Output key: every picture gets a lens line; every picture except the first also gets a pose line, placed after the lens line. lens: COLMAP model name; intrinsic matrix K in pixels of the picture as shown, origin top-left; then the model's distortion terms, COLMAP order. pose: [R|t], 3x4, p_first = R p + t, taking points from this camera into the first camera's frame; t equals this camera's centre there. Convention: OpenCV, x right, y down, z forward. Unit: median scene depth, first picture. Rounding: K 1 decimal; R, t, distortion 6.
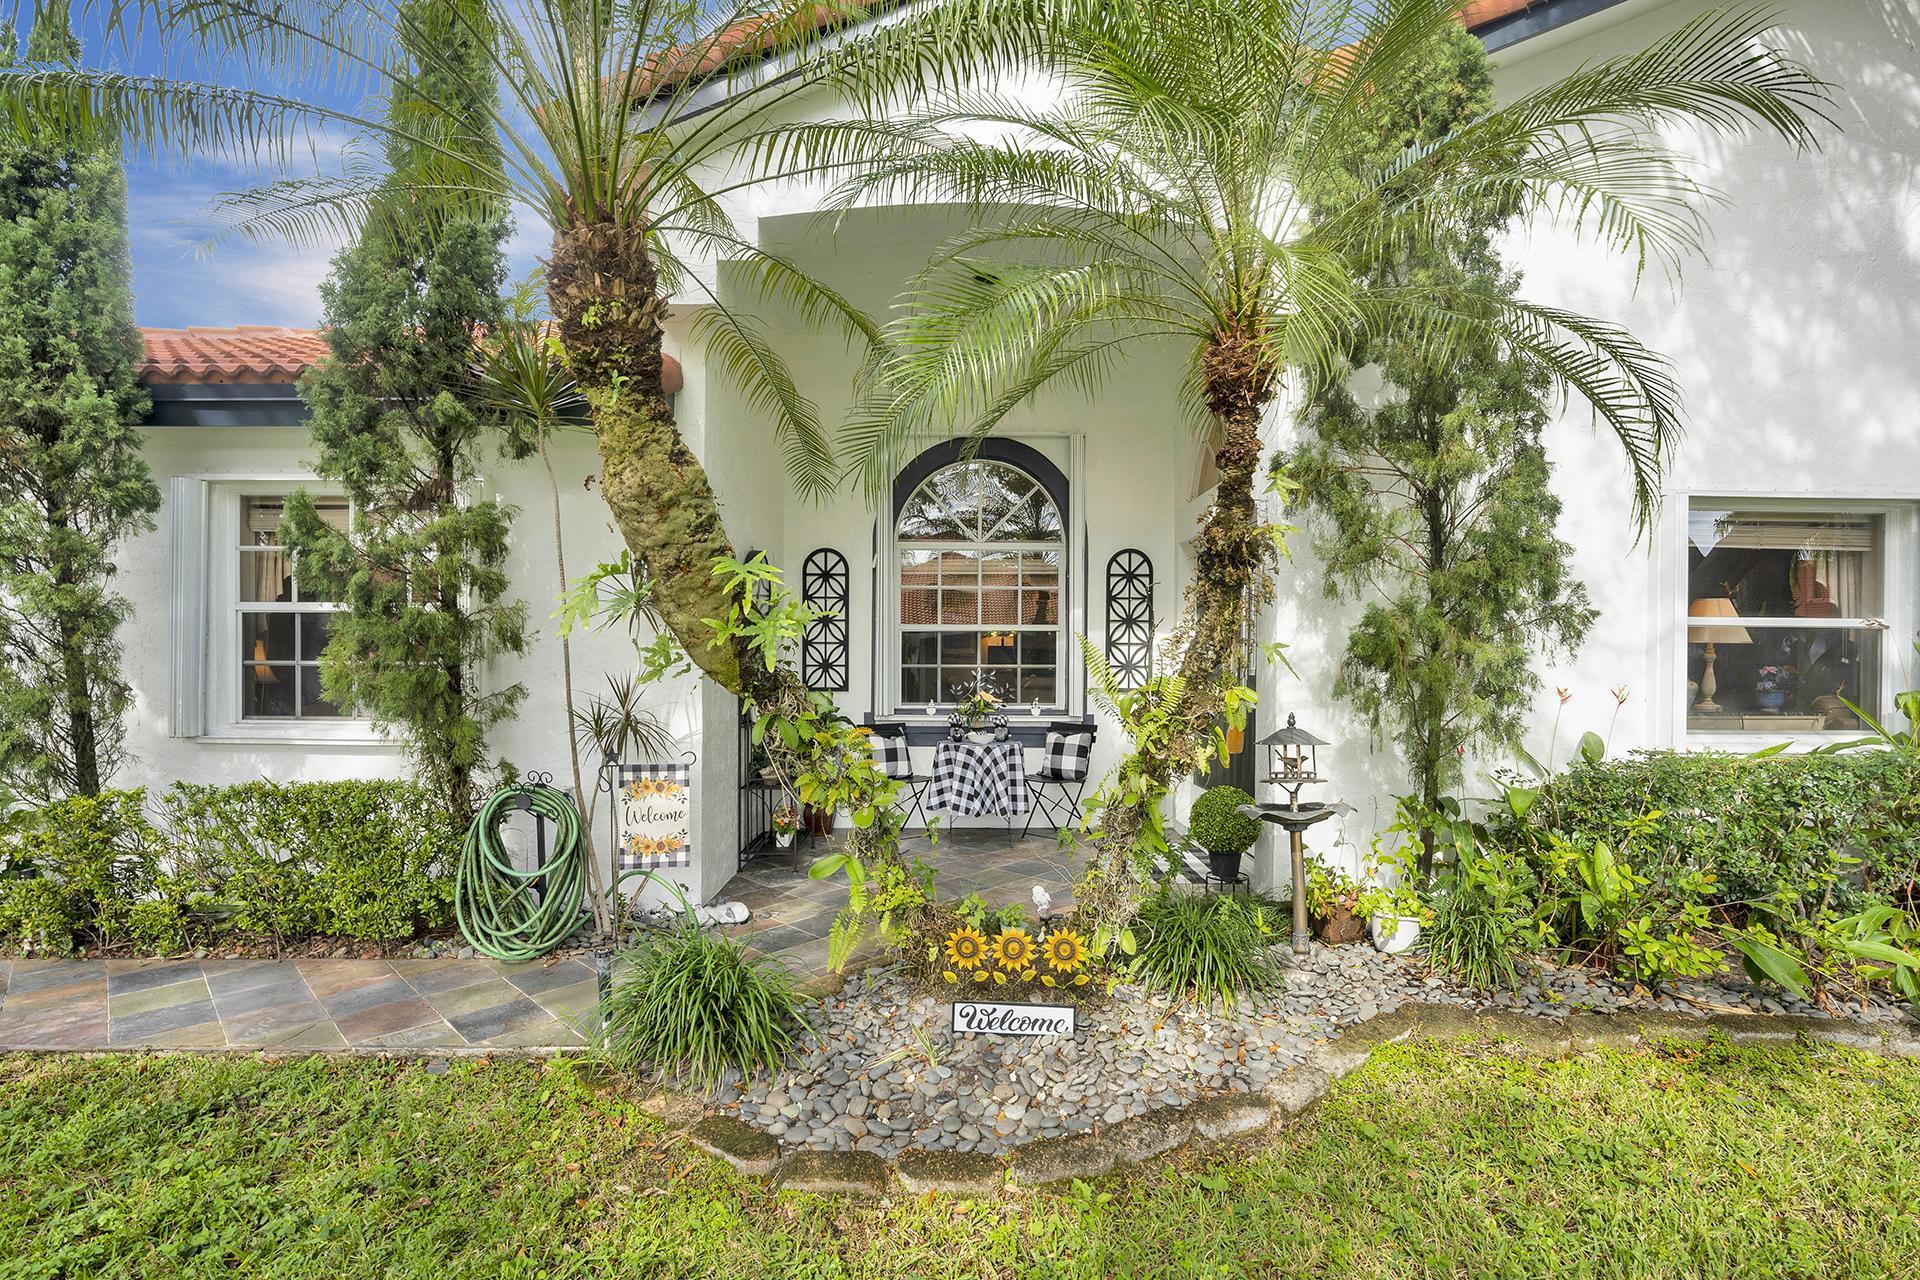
lens RADIAL K [[878.4, 0, 960.0], [0, 878.4, 640.0], [0, 0, 1]] dist [0.001321, 0.000217]
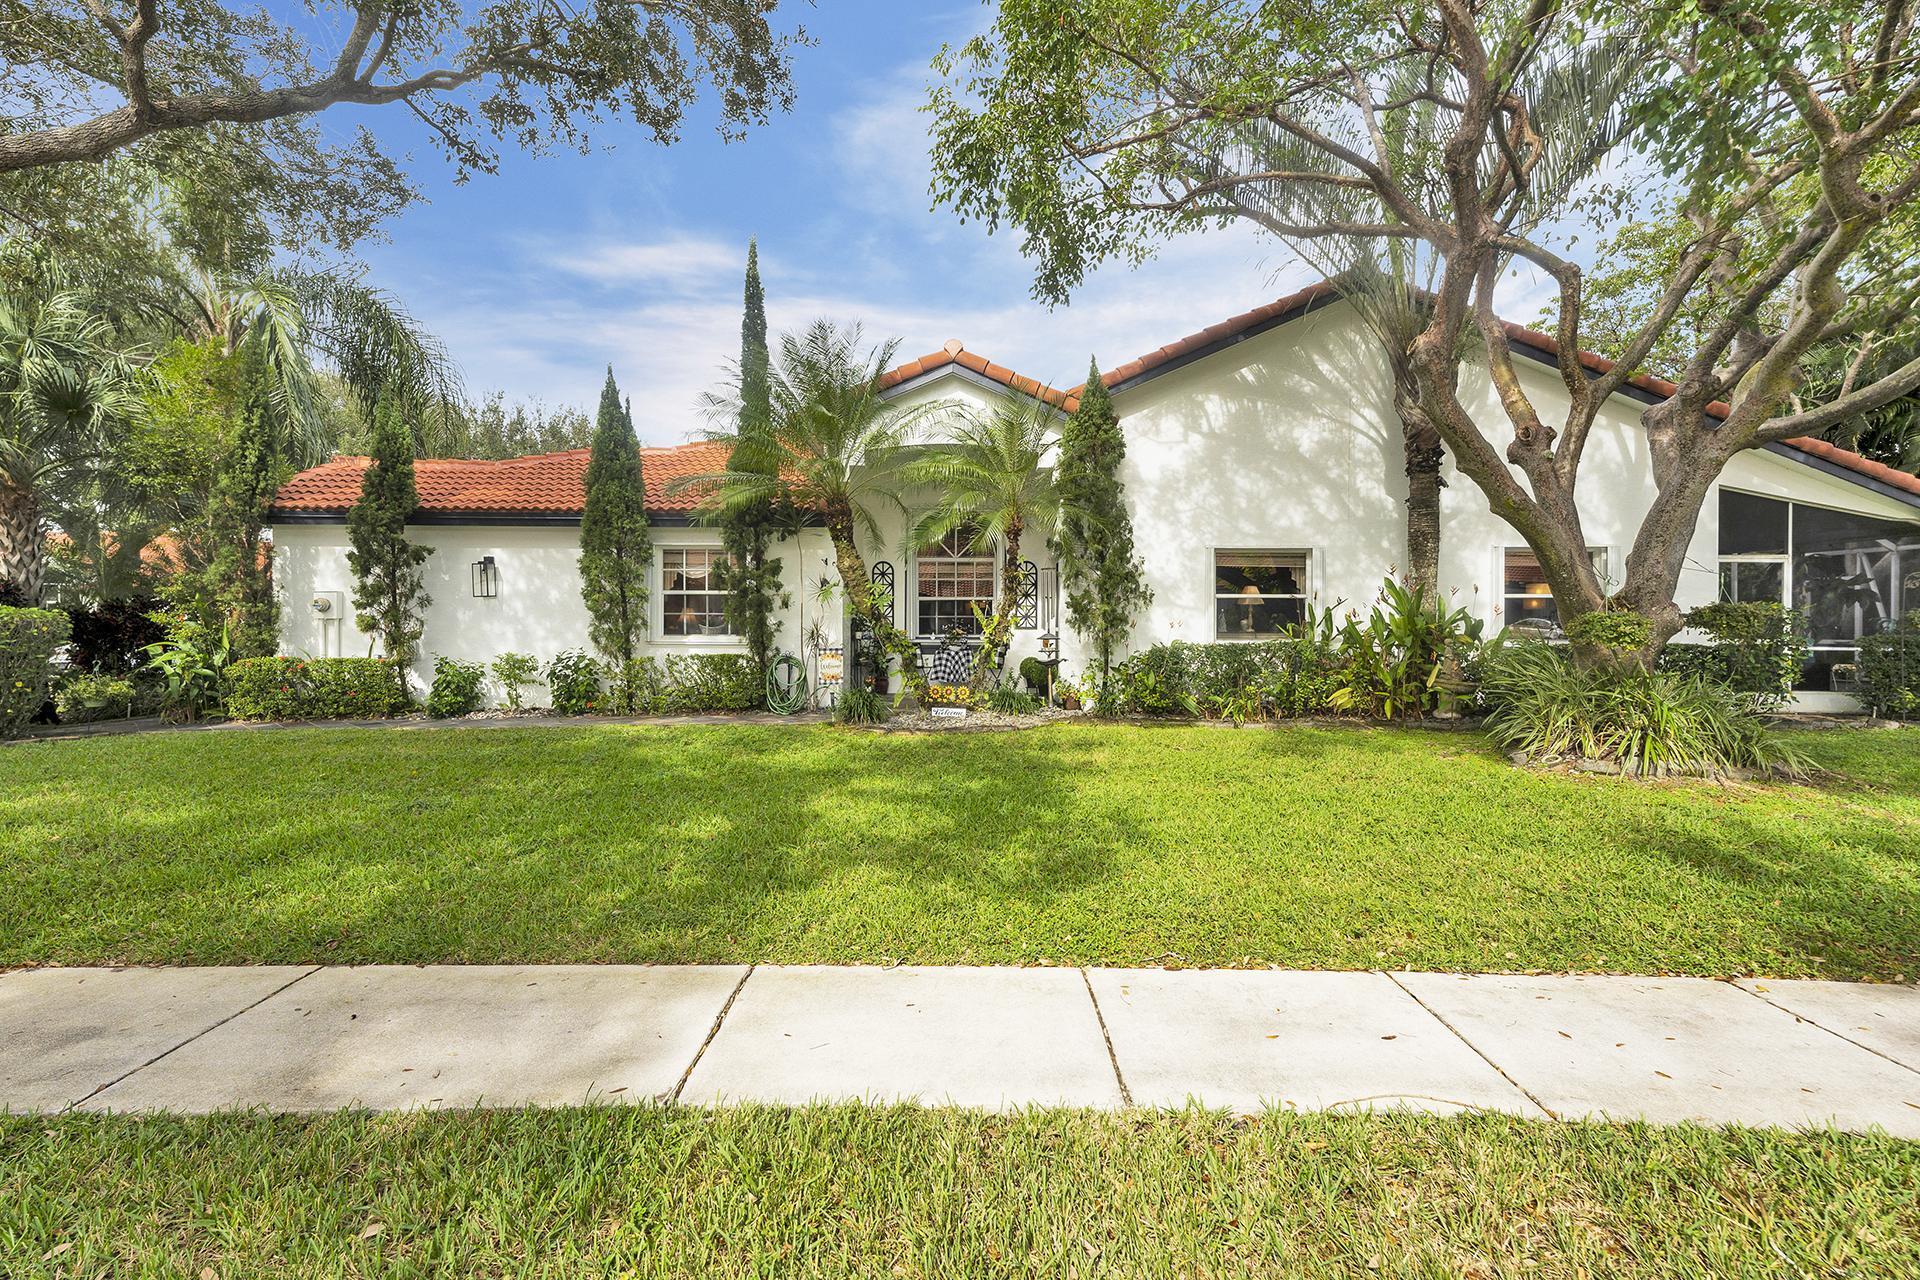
lens RADIAL K [[878.4, 0, 960.0], [0, 878.4, 640.0], [0, 0, 1]] dist [0.001321, 0.000217]
pose [[0.999523, -0.005197, -0.030445, 0.145385], [0.006297, 0.999326, 0.036167, 0.013998], [0.030237, -0.036341, 0.998882, -1.670294]]
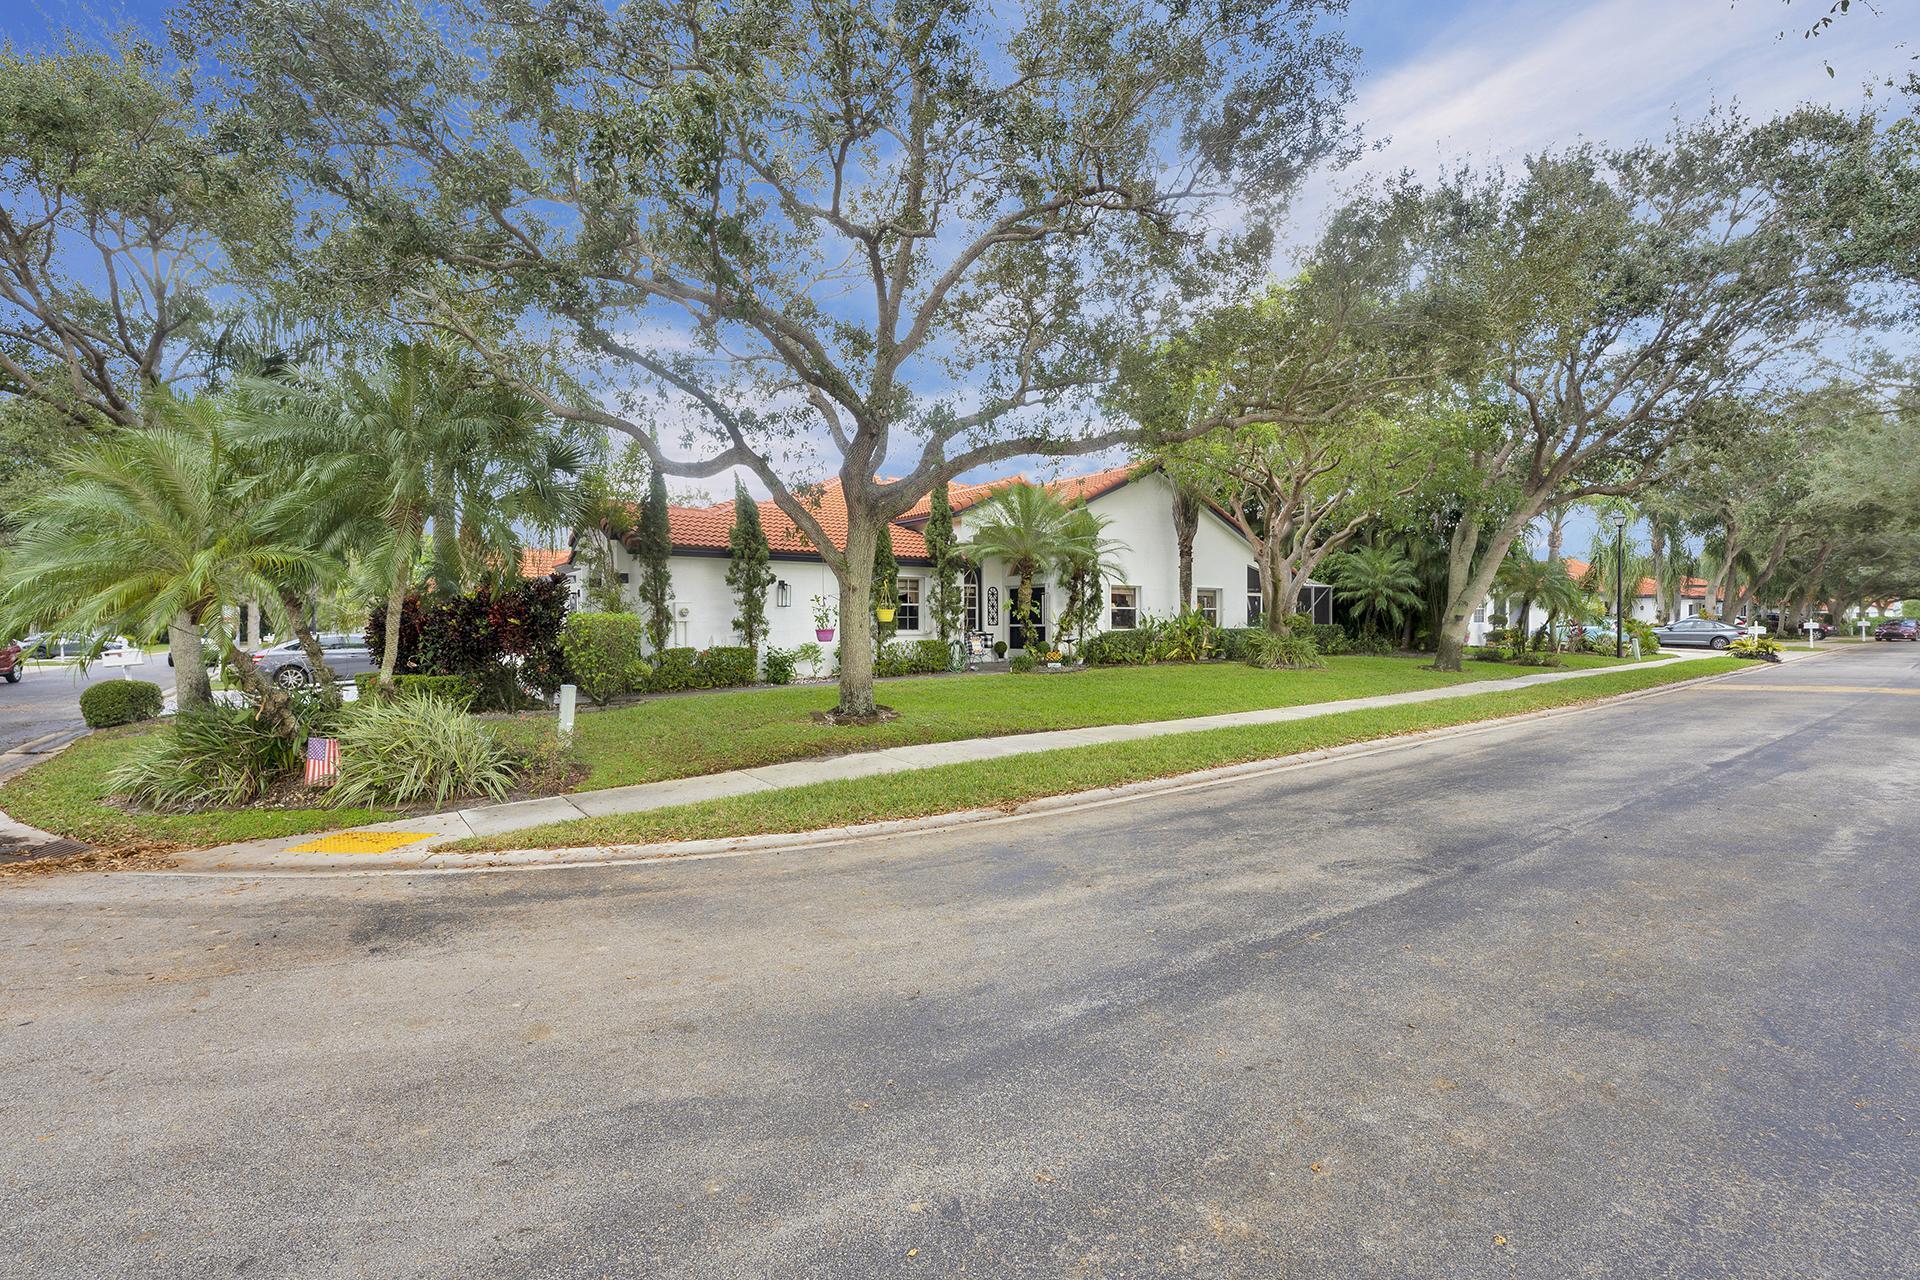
lens RADIAL K [[878.4, 0, 960.0], [0, 878.4, 640.0], [0, 0, 1]] dist [0.001321, 0.000217]
pose [[0.803576, -0.023255, 0.594747, -3.196490], [0.003976, 0.999424, 0.033706, -0.007908], [-0.595189, -0.024720, 0.803206, -2.859524]]
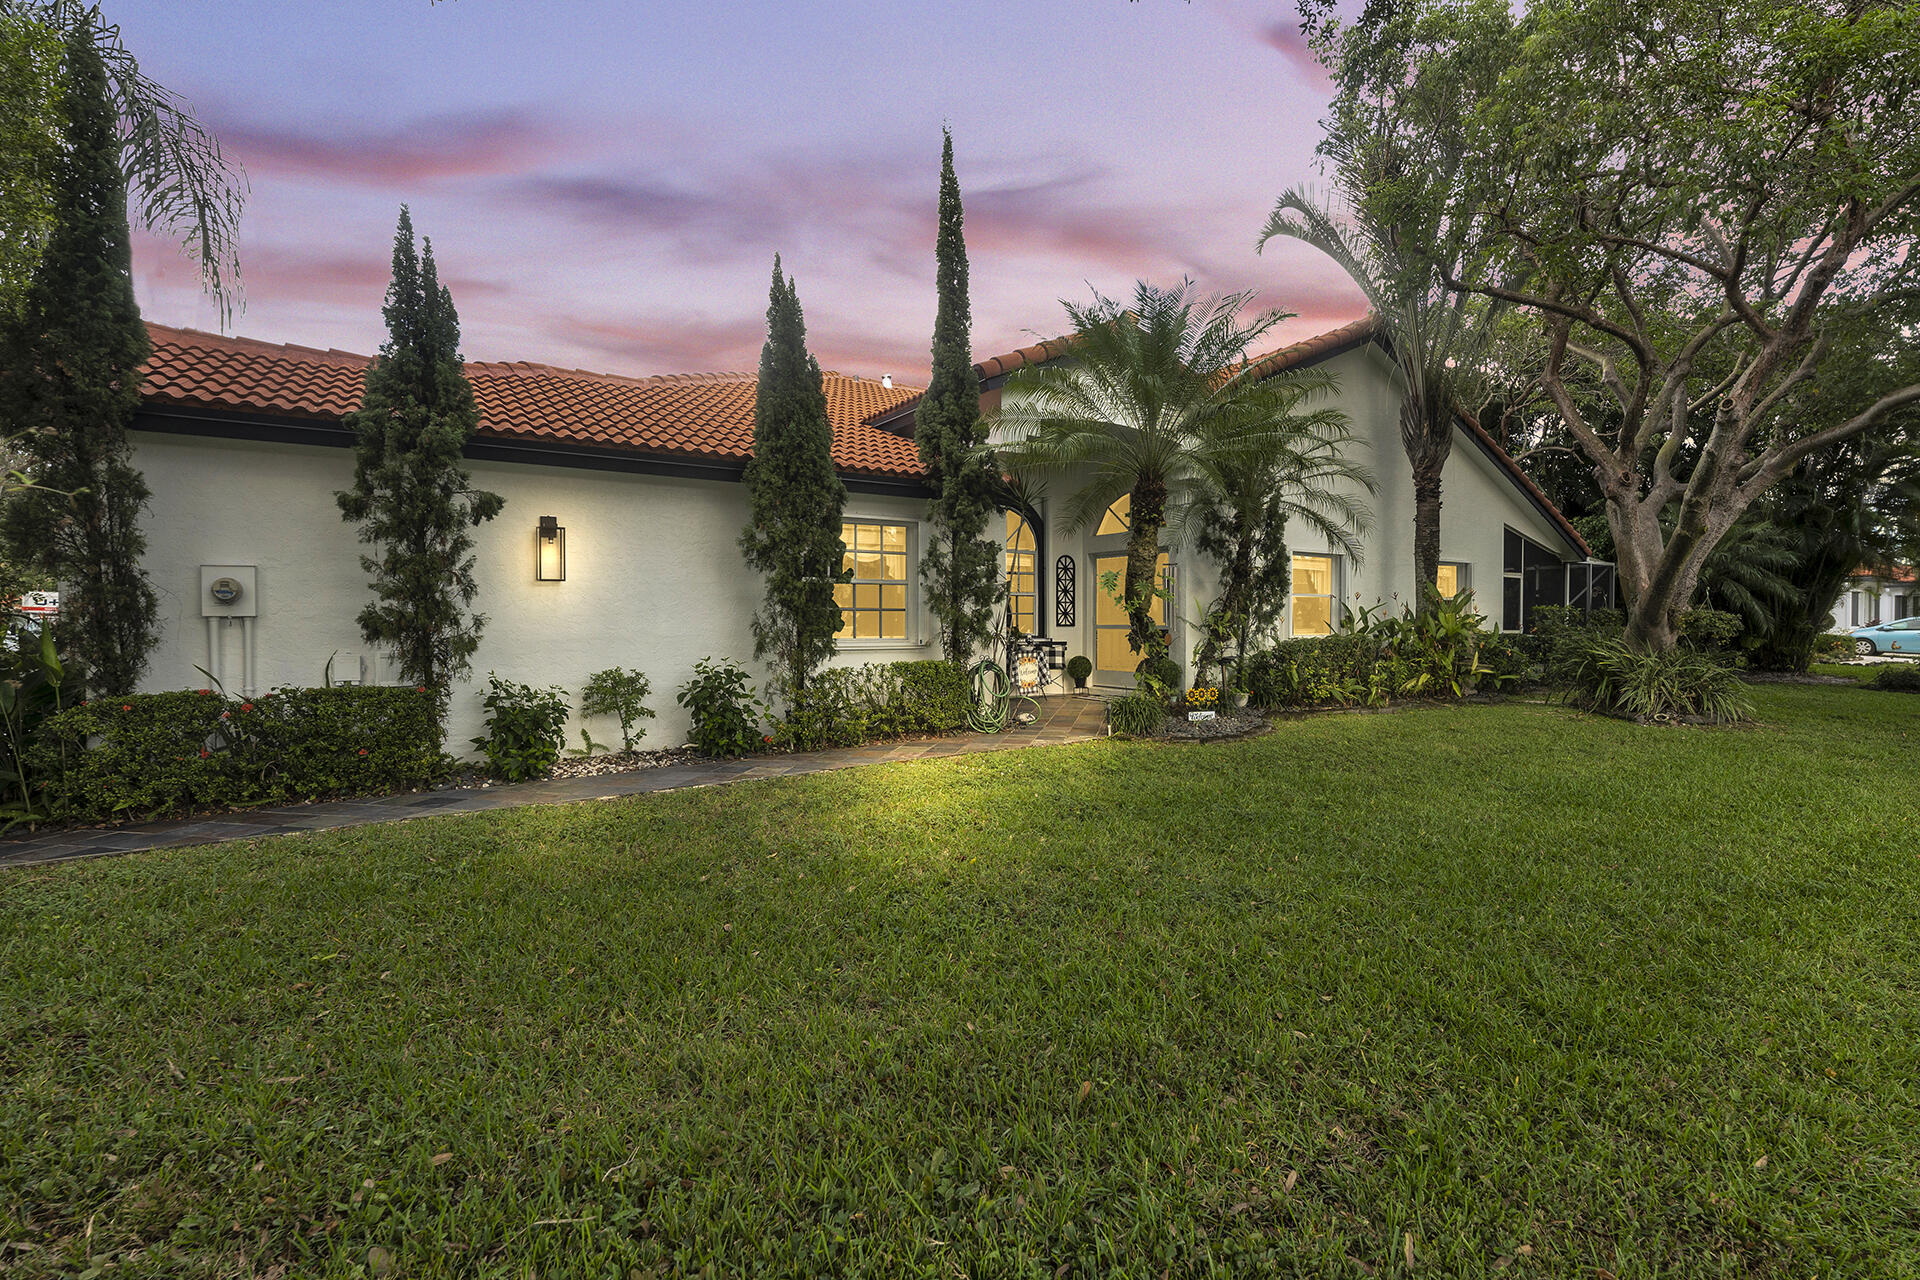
lens RADIAL K [[878.4, 0, 960.0], [0, 878.4, 640.0], [0, 0, 1]] dist [0.001321, 0.000217]
pose [[0.845641, -0.020536, 0.533358, -1.630016], [-0.000290, 0.999242, 0.038935, 0.017576], [-0.533753, -0.033080, 0.844993, -0.865356]]
